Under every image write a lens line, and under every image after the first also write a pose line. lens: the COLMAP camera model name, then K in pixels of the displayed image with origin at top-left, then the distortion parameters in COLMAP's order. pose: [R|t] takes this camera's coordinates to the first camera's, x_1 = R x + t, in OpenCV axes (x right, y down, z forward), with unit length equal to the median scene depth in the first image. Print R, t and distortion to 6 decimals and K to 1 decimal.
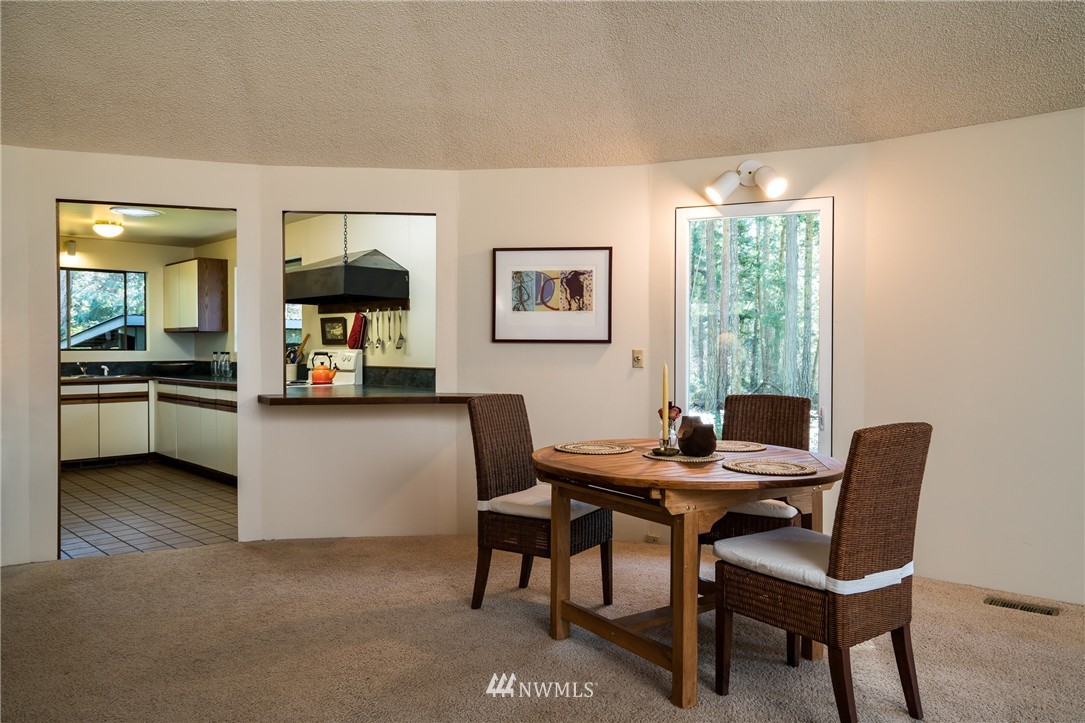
lens RADIAL K [[752.5, 0, 545.2], [0, 752.5, 357.6], [0, 0, 1]] dist [0.000357, -0.002644]
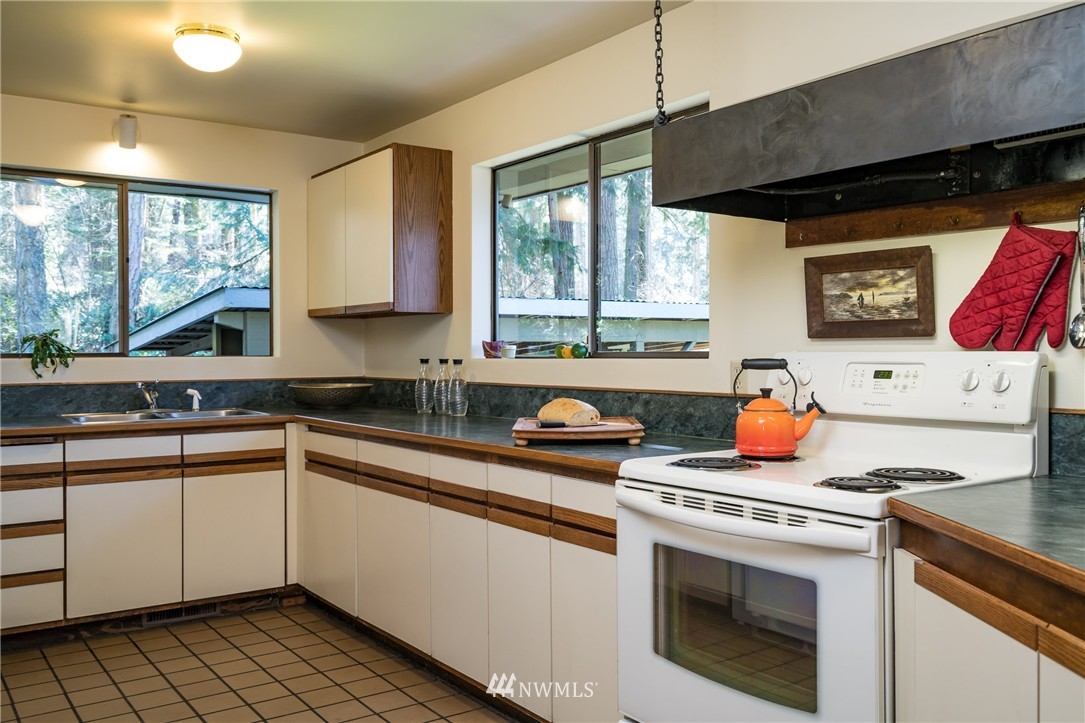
lens RADIAL K [[956.5, 0, 541.1], [0, 956.5, 361.4], [0, 0, 1]] dist [0.012405, 0.000134]
pose [[0.985798, 0.001217, -0.167931, -0.283664], [-0.001940, 0.999990, -0.004140, -0.004142], [0.167924, 0.004407, 0.985790, 0.467971]]
